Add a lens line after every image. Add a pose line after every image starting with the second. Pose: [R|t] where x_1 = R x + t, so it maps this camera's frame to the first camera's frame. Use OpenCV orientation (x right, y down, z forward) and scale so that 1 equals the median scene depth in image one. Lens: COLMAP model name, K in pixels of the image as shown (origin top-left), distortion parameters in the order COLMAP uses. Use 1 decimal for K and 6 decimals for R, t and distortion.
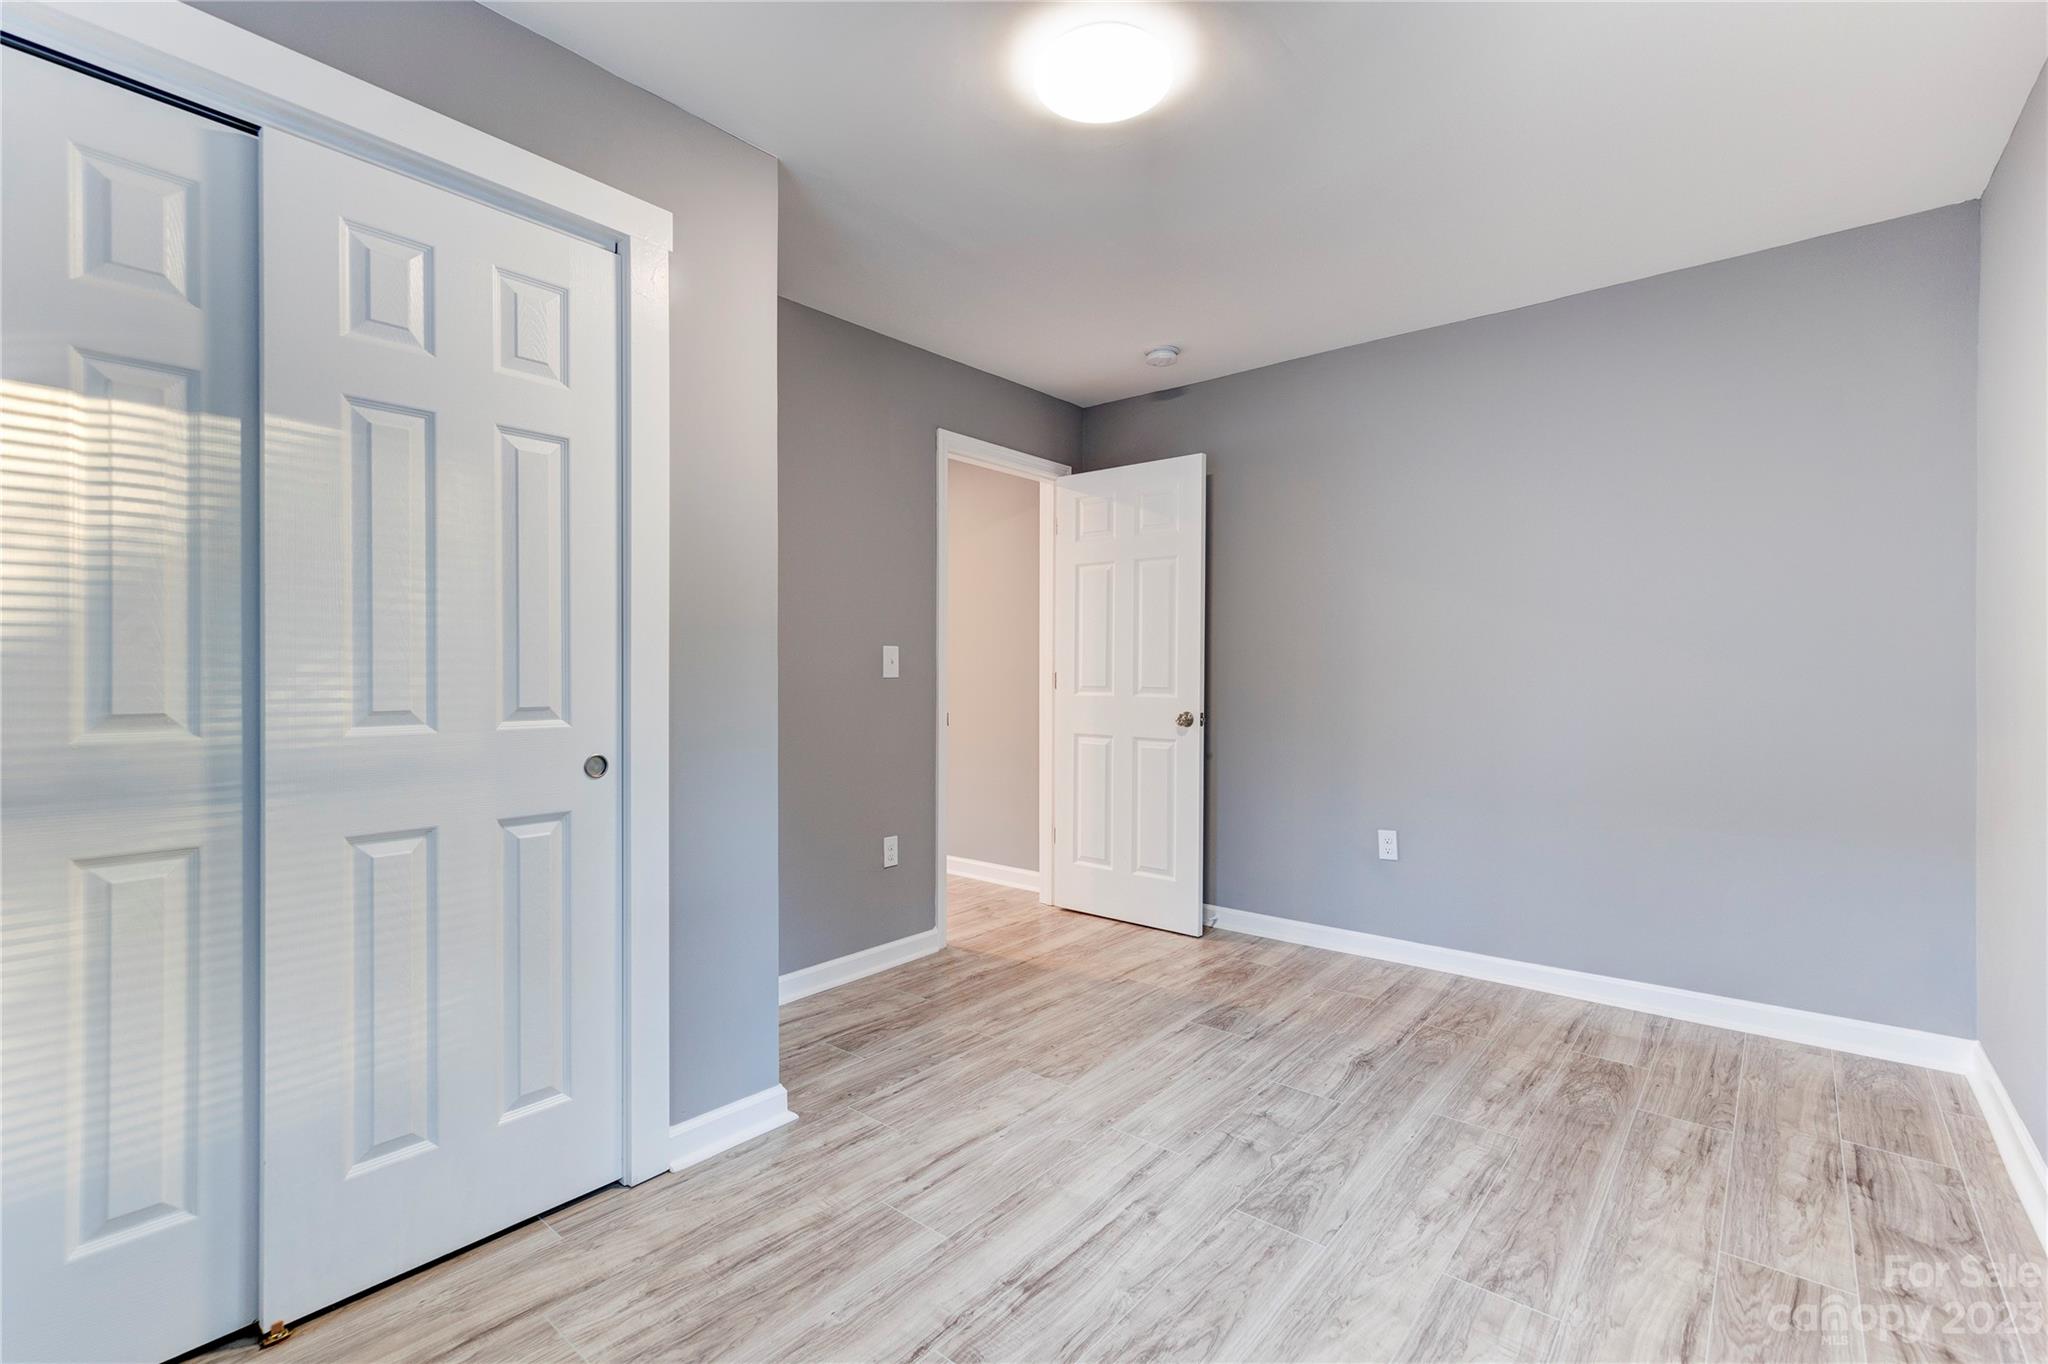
lens RADIAL K [[900.5, 0, 1024.0], [0, 900.5, 682.0], [0, 0, 1]] dist [0.002222, 0.000040]
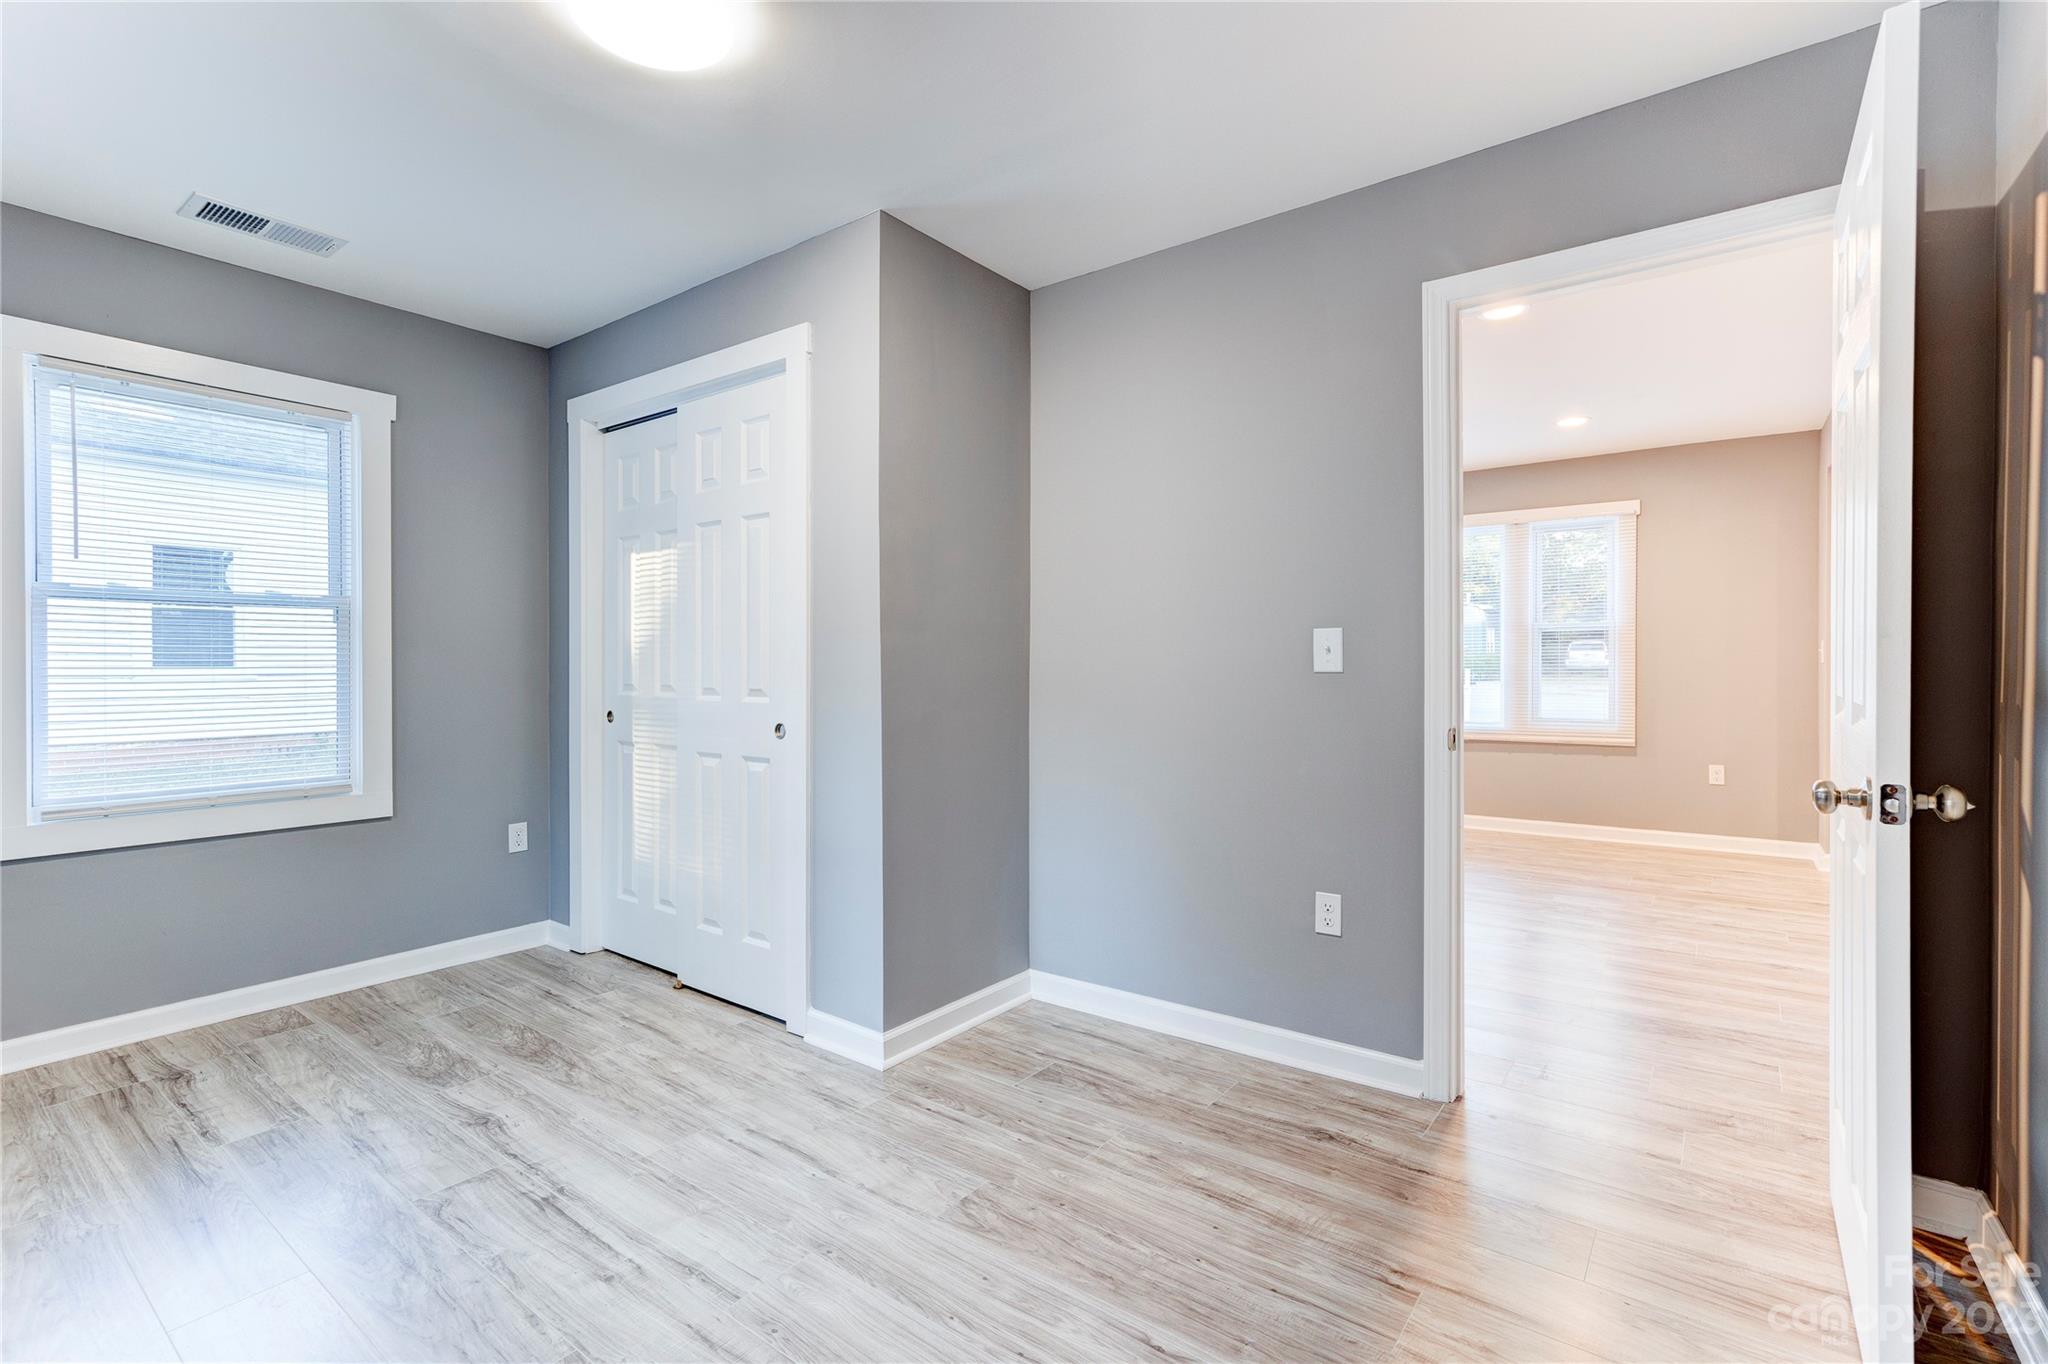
lens RADIAL K [[900.5, 0, 1024.0], [0, 900.5, 682.0], [0, 0, 1]] dist [0.002222, 0.000040]
pose [[0.065284, 0.017070, -0.997721, 0.919524], [-0.007497, 0.999834, 0.016616, -0.012225], [0.997839, 0.006395, 0.065401, 1.185575]]
